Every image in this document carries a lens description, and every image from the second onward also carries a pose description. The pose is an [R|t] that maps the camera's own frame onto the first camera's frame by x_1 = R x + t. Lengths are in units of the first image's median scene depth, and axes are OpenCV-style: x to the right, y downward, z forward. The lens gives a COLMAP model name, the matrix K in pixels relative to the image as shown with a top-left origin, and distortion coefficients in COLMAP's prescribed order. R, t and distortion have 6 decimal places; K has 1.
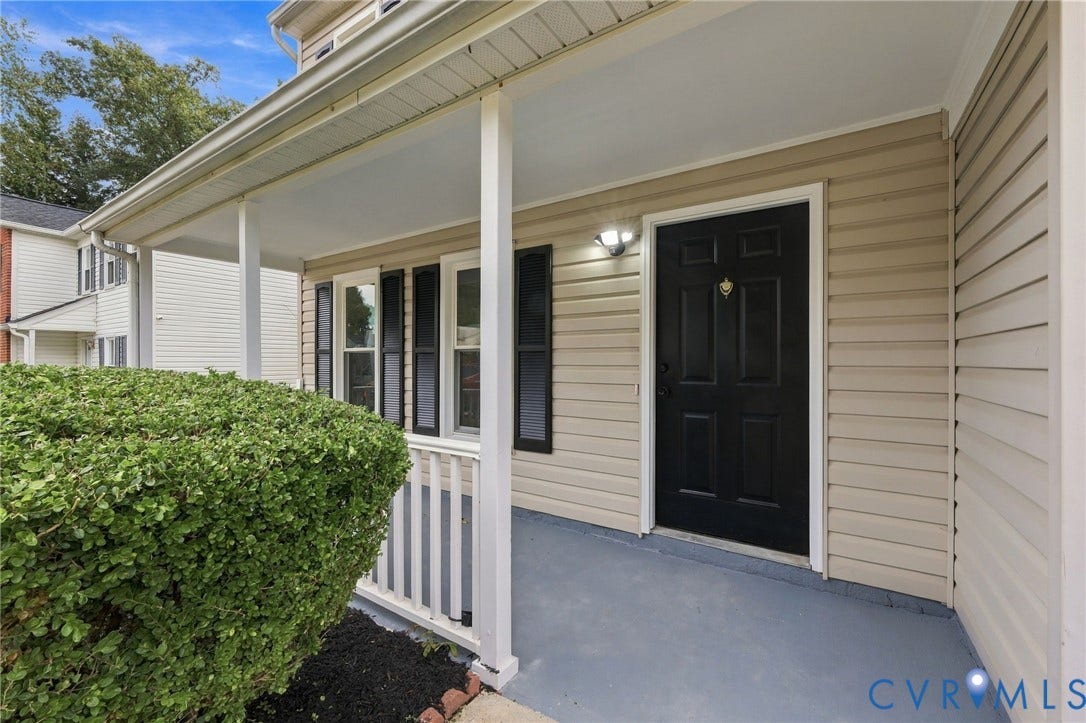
lens RADIAL K [[446.5, 0, 542.5], [0, 446.5, 369.1], [0, 0, 1]] dist [-0.002475, -0.000081]
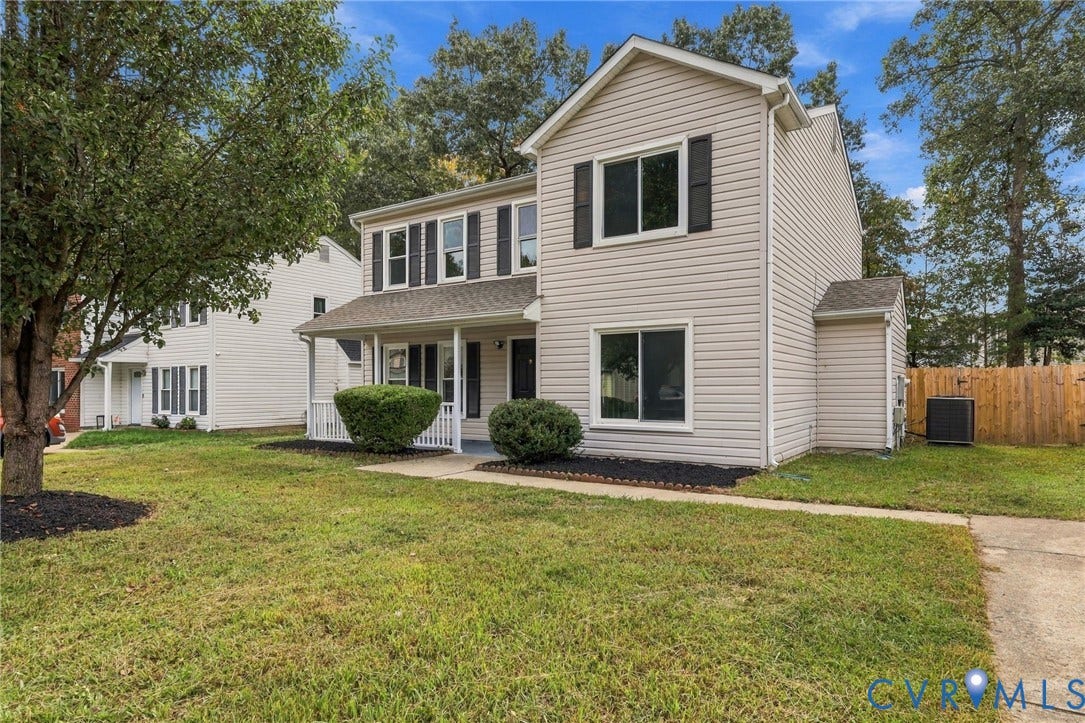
lens RADIAL K [[626.7, 0, 545.1], [0, 626.7, 388.4], [0, 0, 1]] dist [-0.000697, -0.000251]
pose [[0.999964, -0.000033, 0.008491, 0.313229], [0.000189, 0.999832, -0.018349, 0.062887], [-0.008489, 0.018350, 0.999796, -2.299146]]
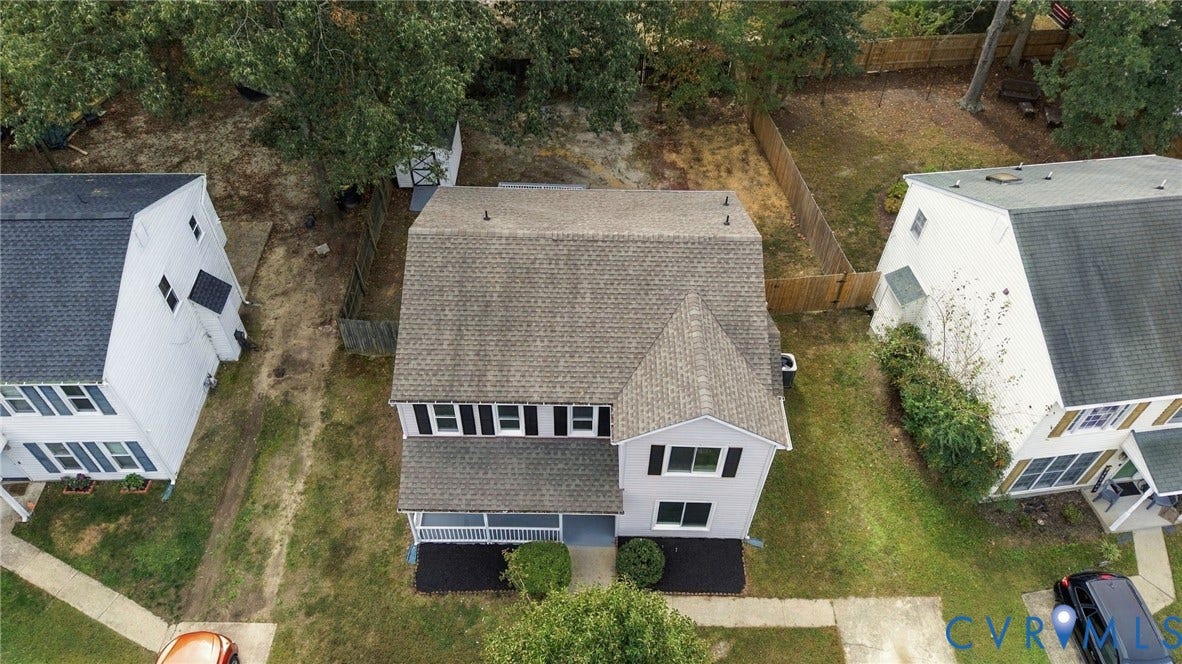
lens RADIAL K [[786.9, 0, 591.0], [0, 786.9, 332.0], [0, 0, 1]] dist [0.066834, -0.081443]
pose [[0.834005, -0.397101, 0.383074, -1.415126], [-0.002212, 0.691869, 0.722019, -4.782355], [-0.551752, -0.603015, 0.576144, -2.011724]]
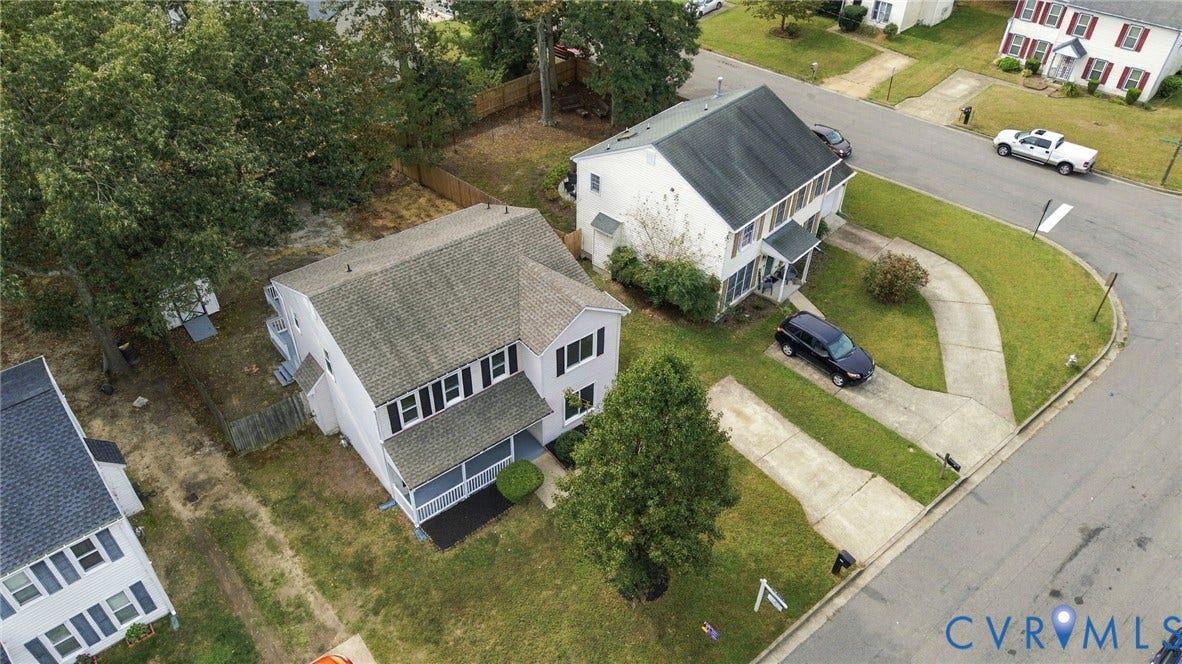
lens RADIAL K [[786.9, 0, 591.0], [0, 786.9, 332.0], [0, 0, 1]] dist [0.066834, -0.081443]
pose [[0.296855, -0.606293, 0.737757, -4.505169], [0.009775, 0.774472, 0.632533, -5.379425], [-0.954873, -0.180558, 0.235832, -1.776697]]
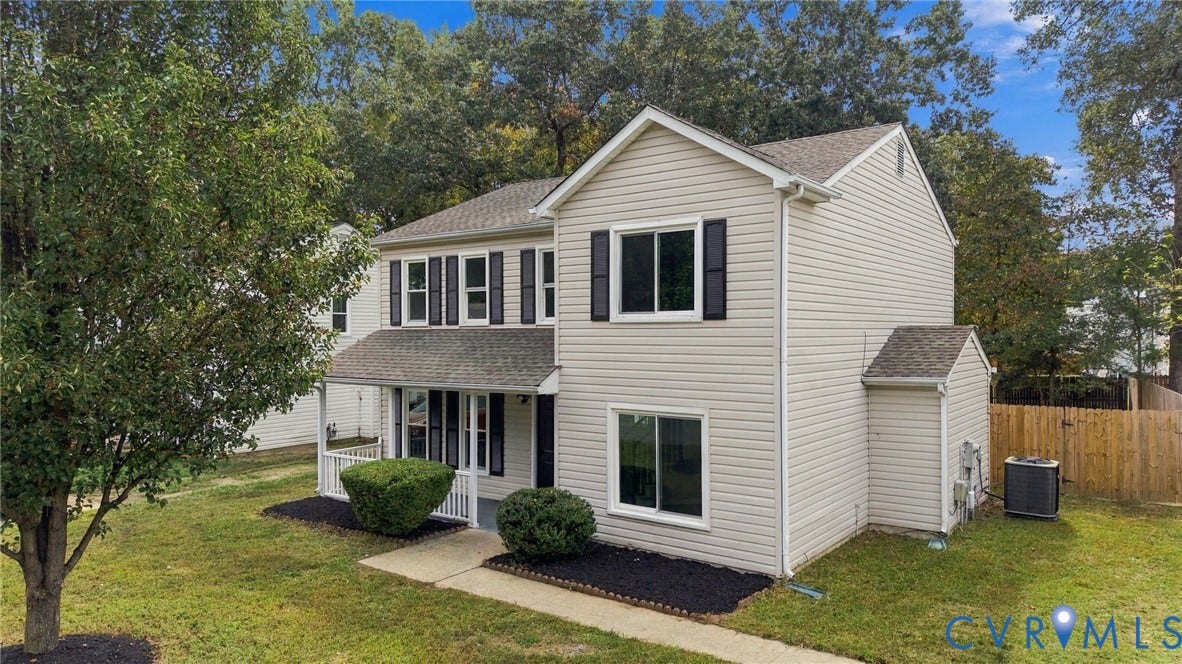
lens RADIAL K [[786.9, 0, 591.0], [0, 786.9, 332.0], [0, 0, 1]] dist [0.066834, -0.081443]
pose [[0.998983, -0.004257, -0.044884, 0.575720], [0.003347, 0.999788, -0.020331, -0.427425], [0.044961, 0.020160, 0.998785, -2.759837]]
